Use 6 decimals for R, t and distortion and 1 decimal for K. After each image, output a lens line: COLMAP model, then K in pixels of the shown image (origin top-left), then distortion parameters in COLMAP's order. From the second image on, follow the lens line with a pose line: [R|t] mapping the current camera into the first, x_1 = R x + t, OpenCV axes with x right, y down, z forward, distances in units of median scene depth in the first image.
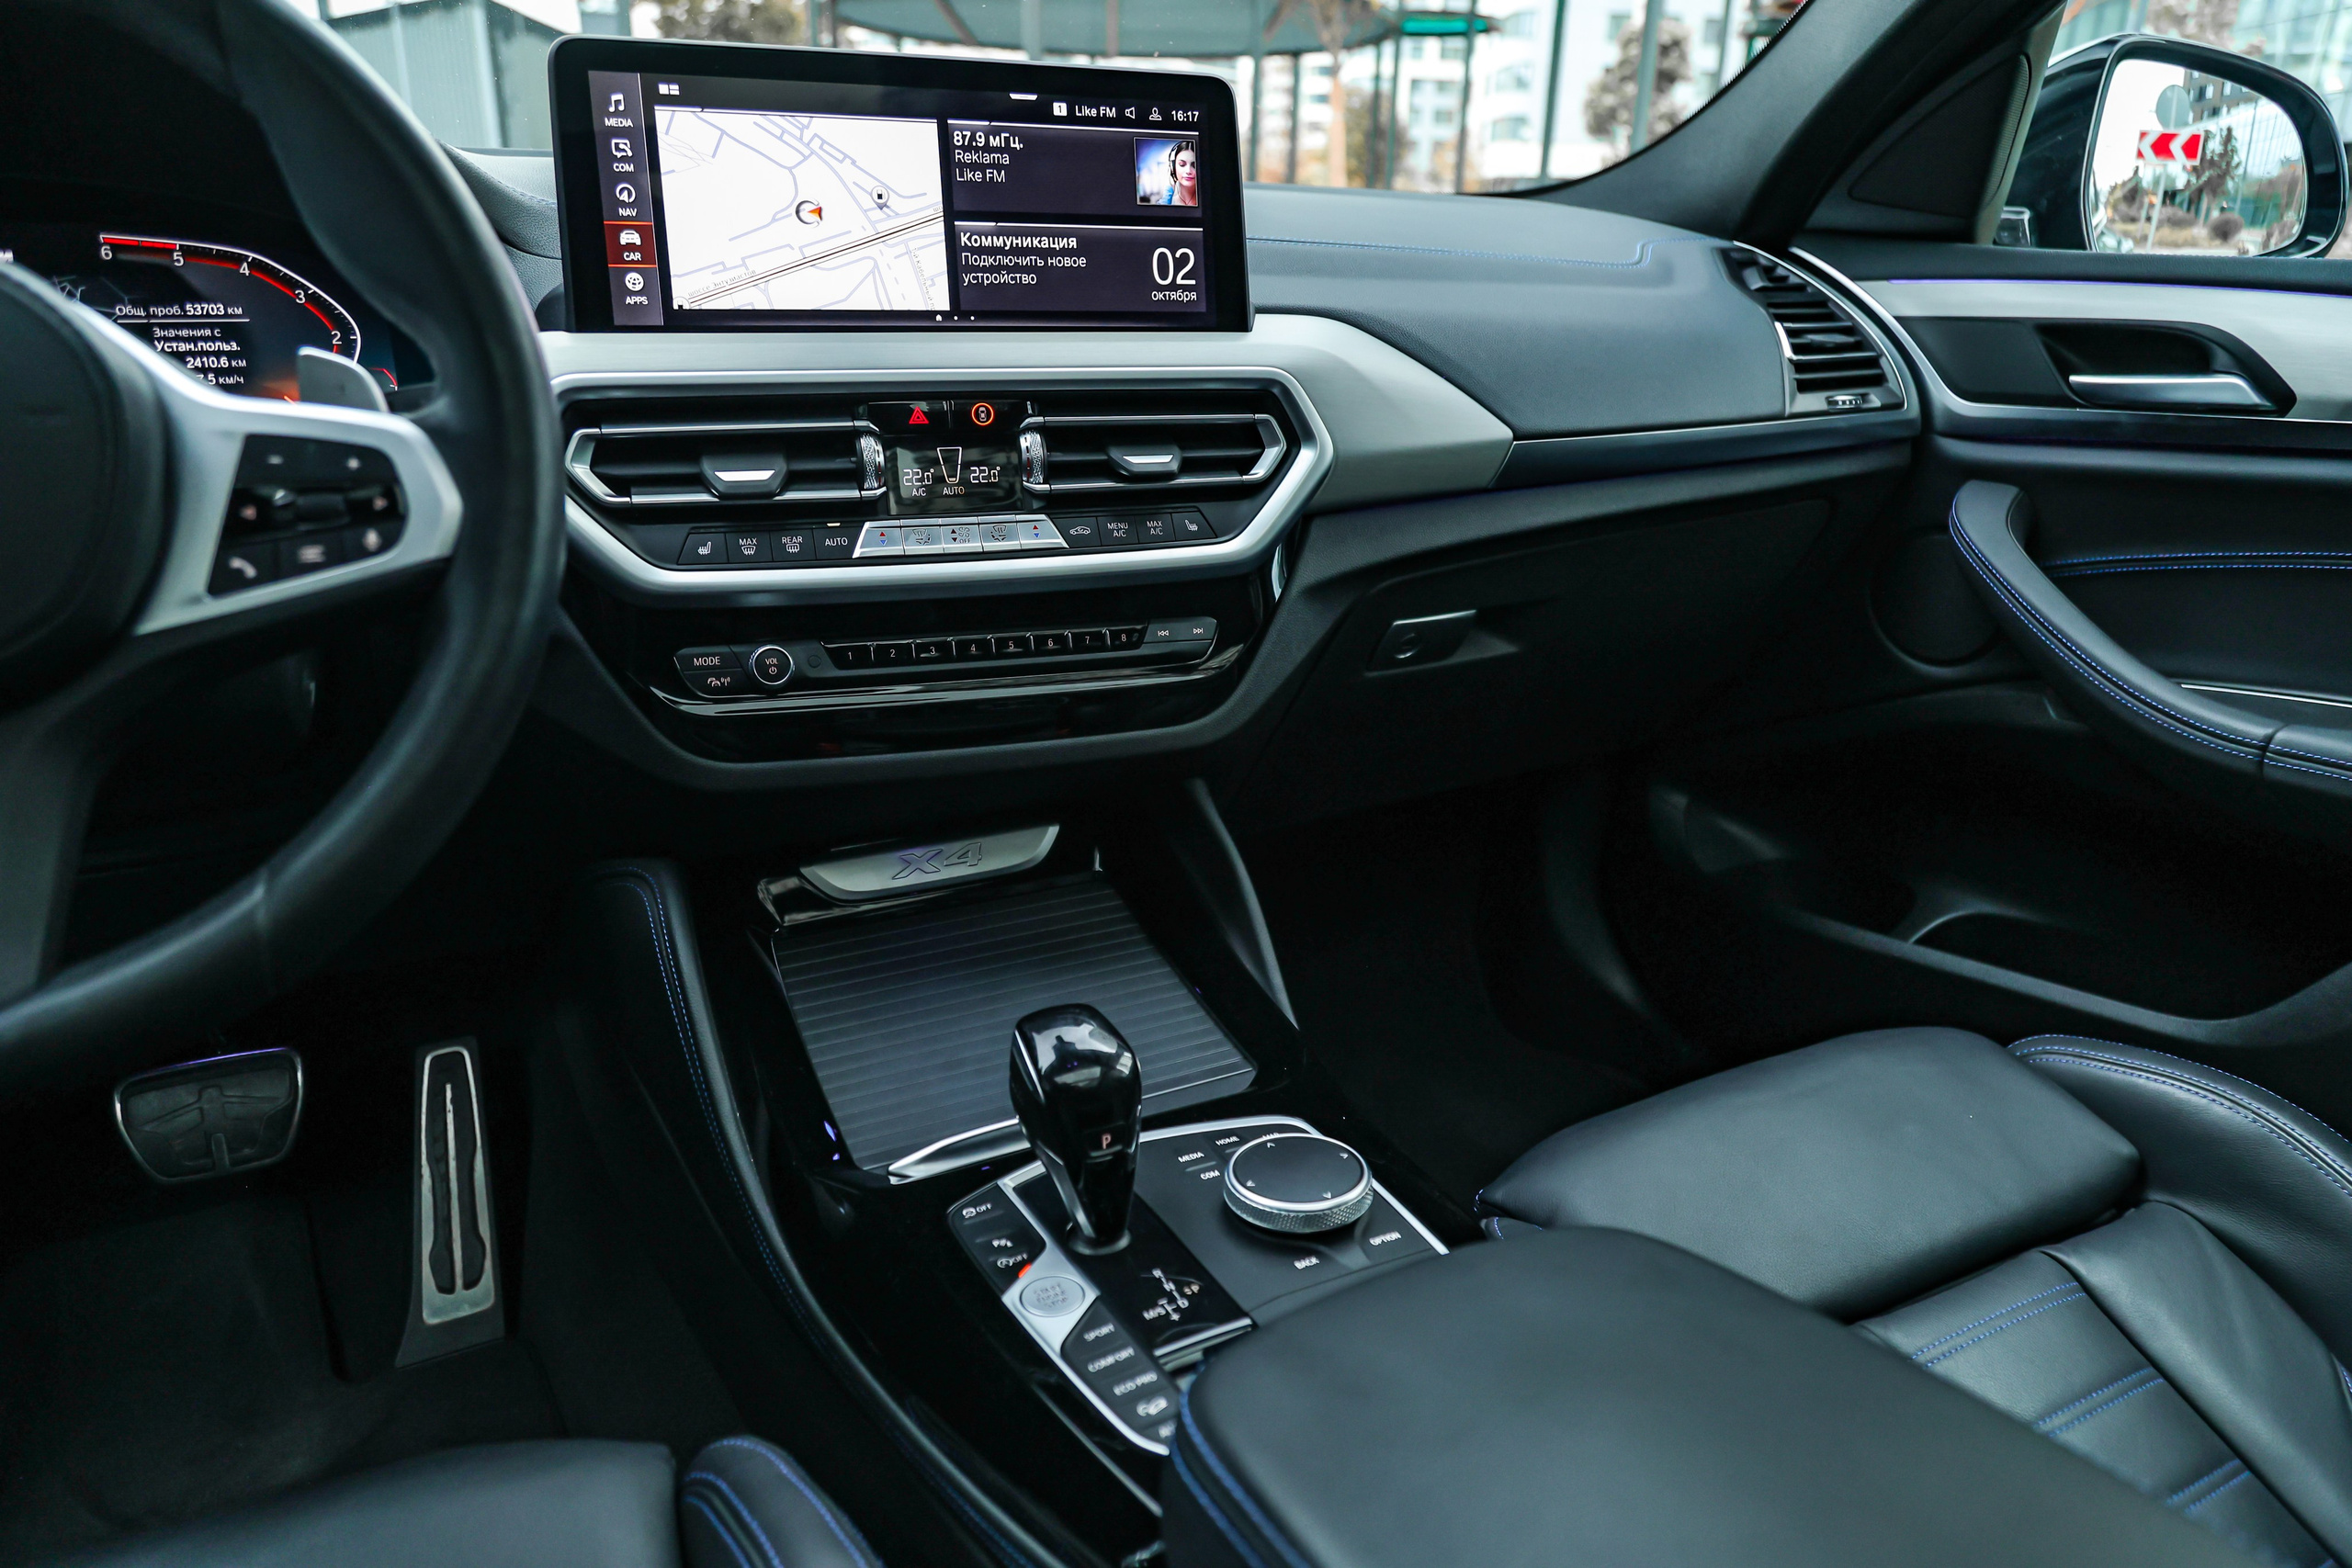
lens RADIAL K [[1530.2, 0, 1200.7], [0, 1530.2, 776.1], [0, 0, 1]] dist [-0.009939, 0.010391]
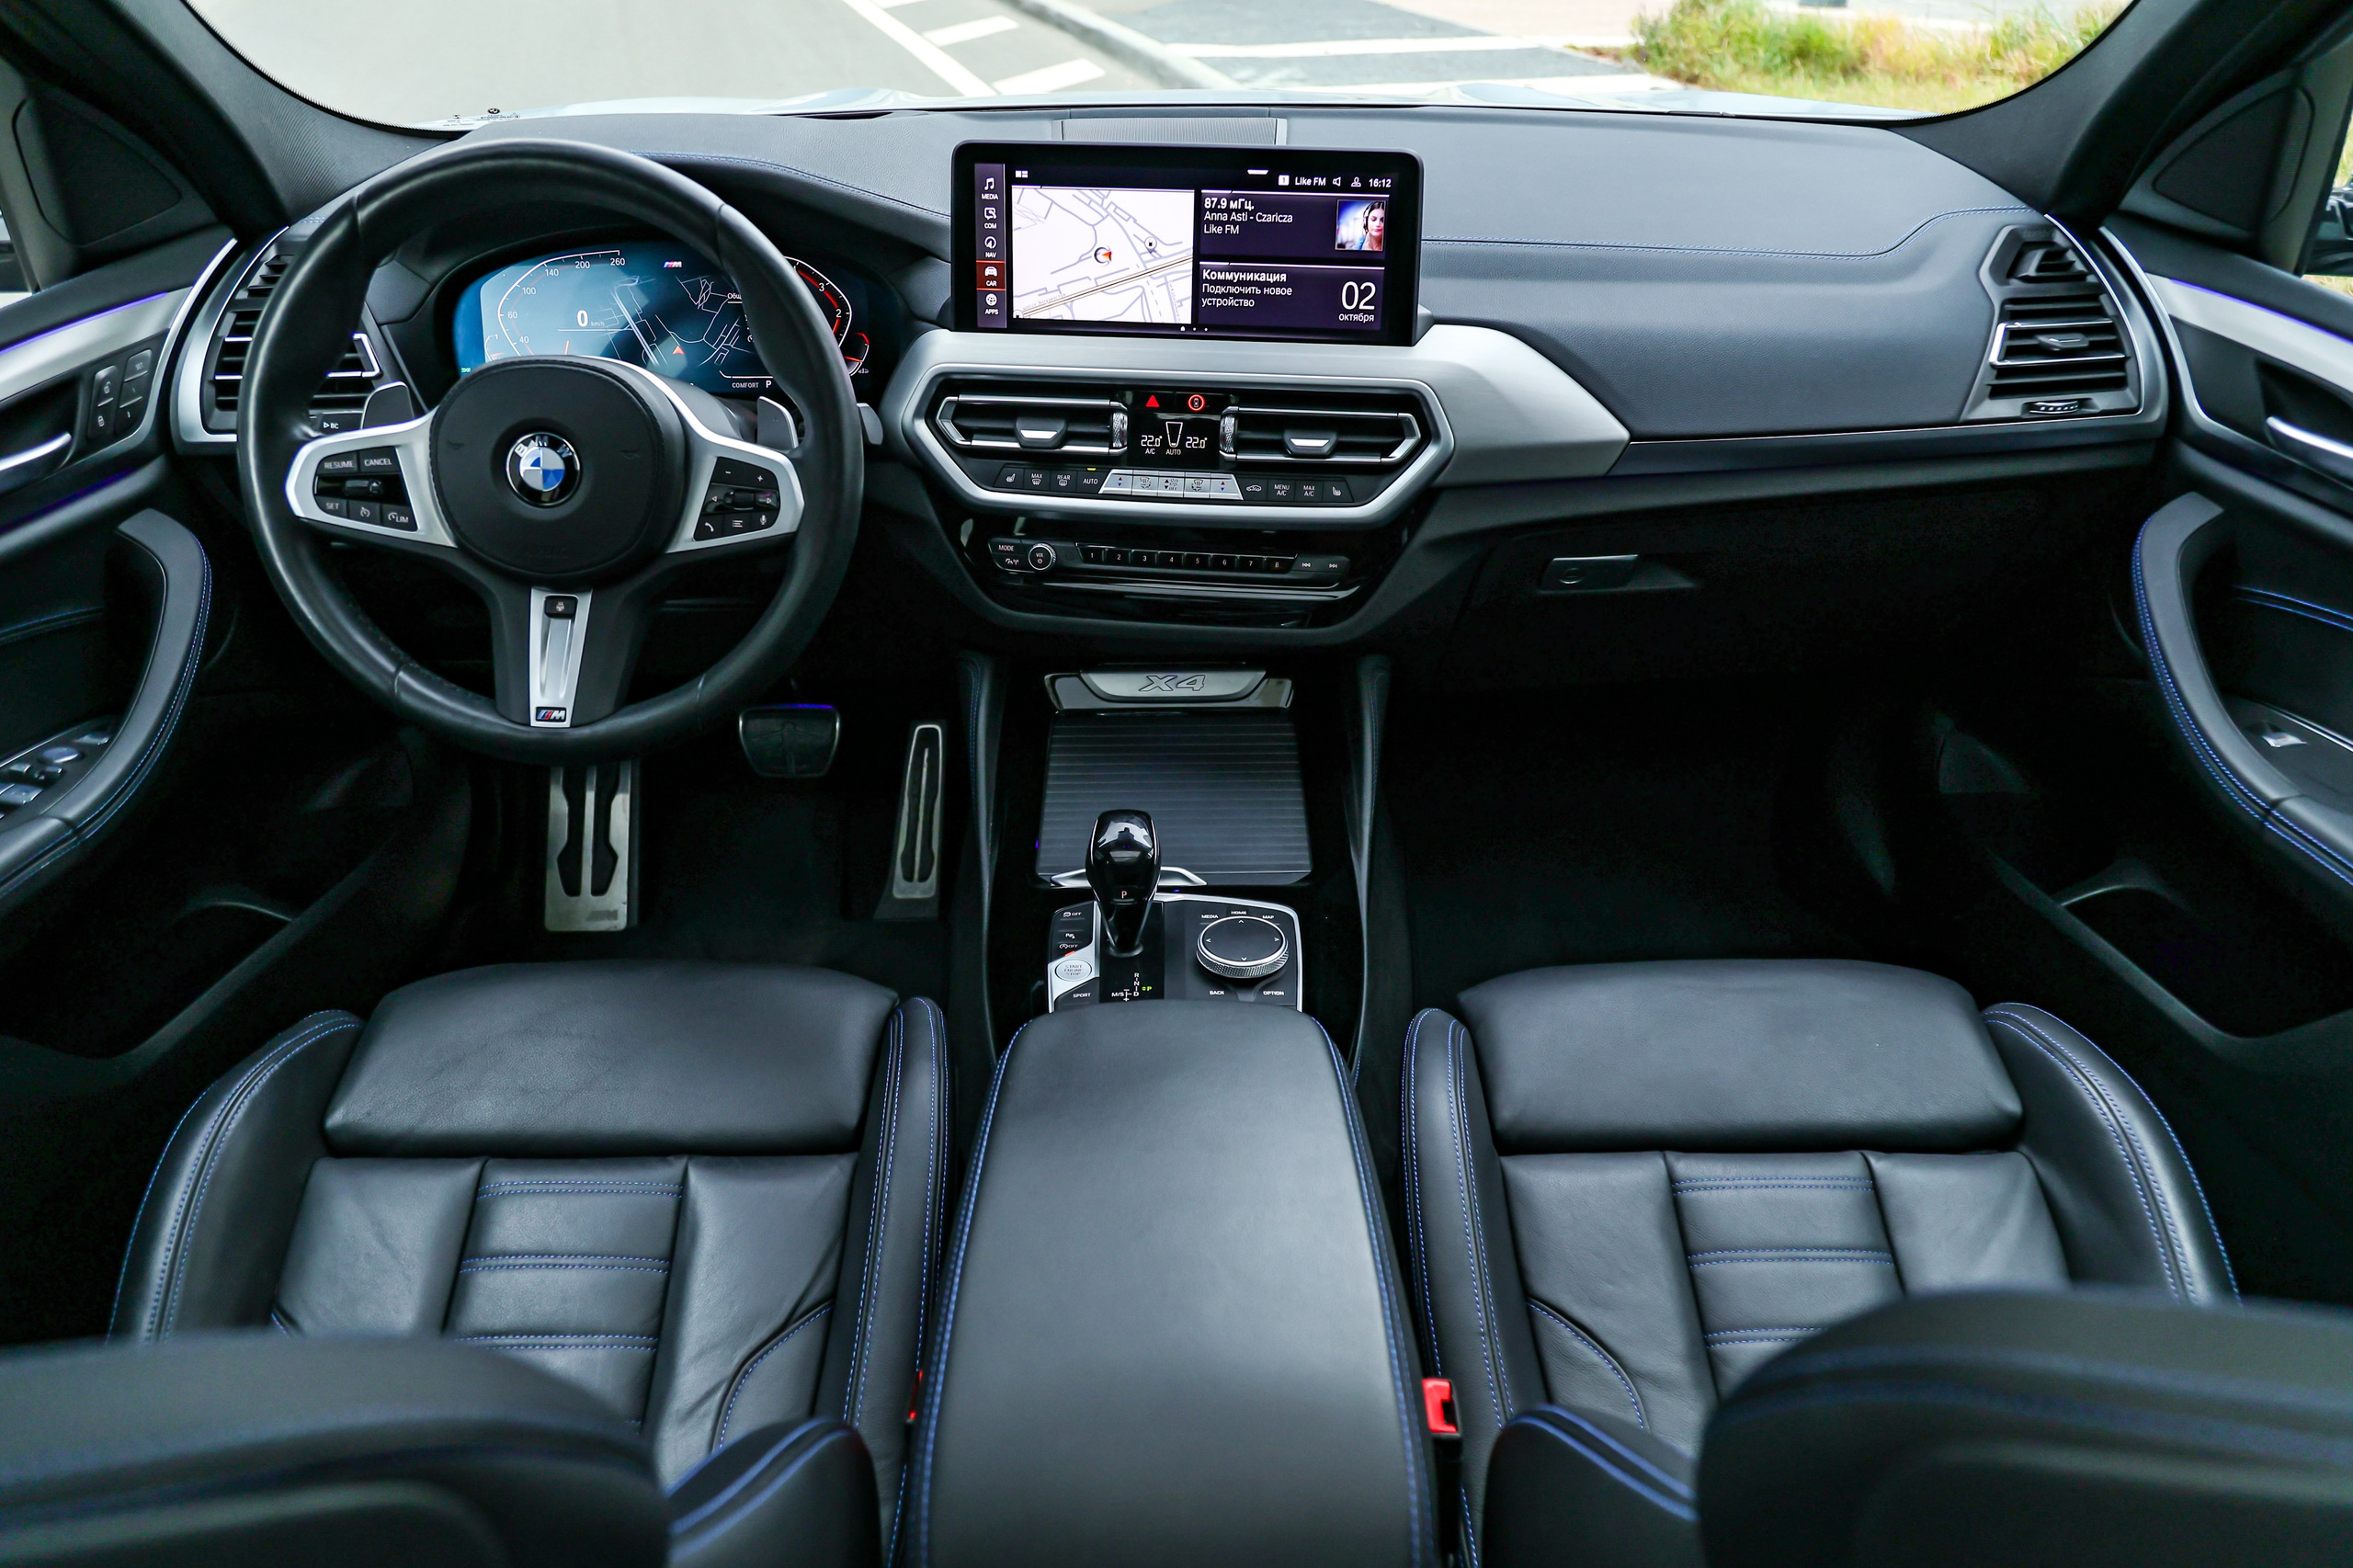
lens RADIAL K [[1612.0, 0, 1191.5], [0, 1612.0, 776.8], [0, 0, 1]] dist [-0.001068, 0.000035]
pose [[0.889679, 0.217040, -0.401702, 0.542572], [-0.131847, 0.964438, 0.229076, -0.240135], [0.437135, -0.150841, 0.886656, -0.418755]]
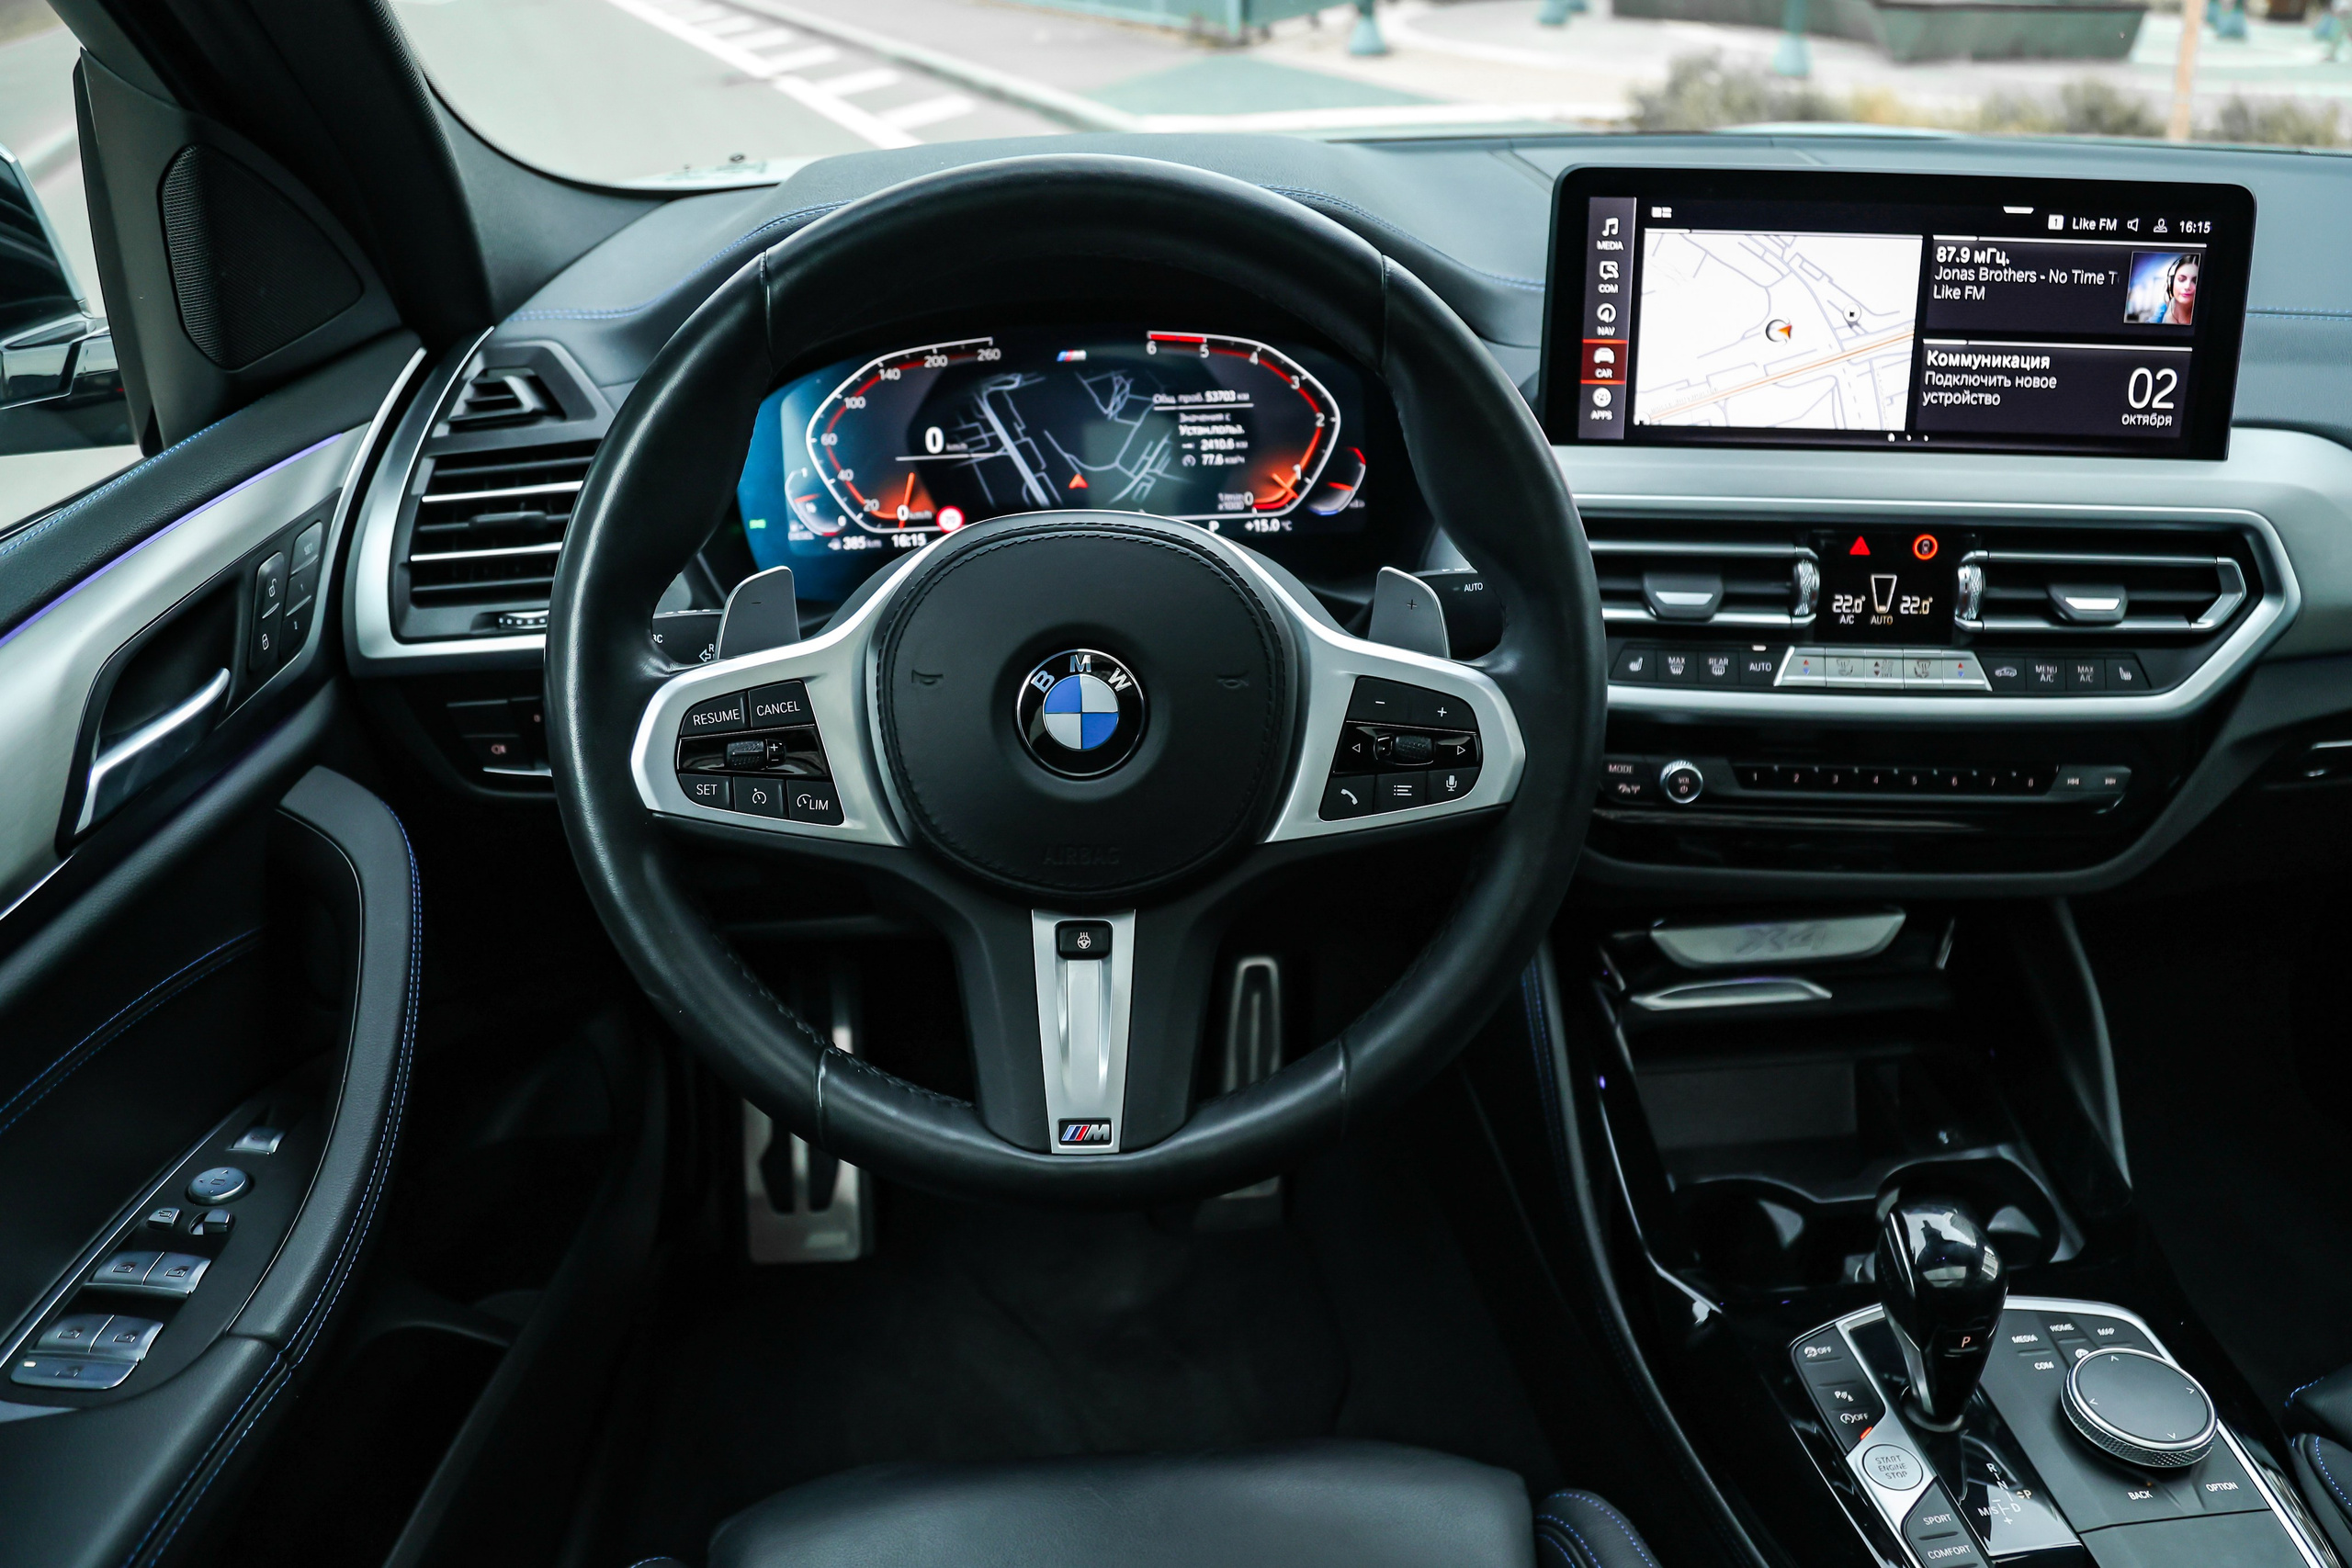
lens RADIAL K [[1678.2, 0, 1197.1], [0, 1678.2, 783.9], [0, 0, 1]] dist [-0.129741, 0.057979]
pose [[0.914394, 0.162455, -0.370798, -0.153544], [-0.101434, 0.978672, 0.178642, -0.224174], [0.391911, -0.125738, 0.911370, -0.145342]]
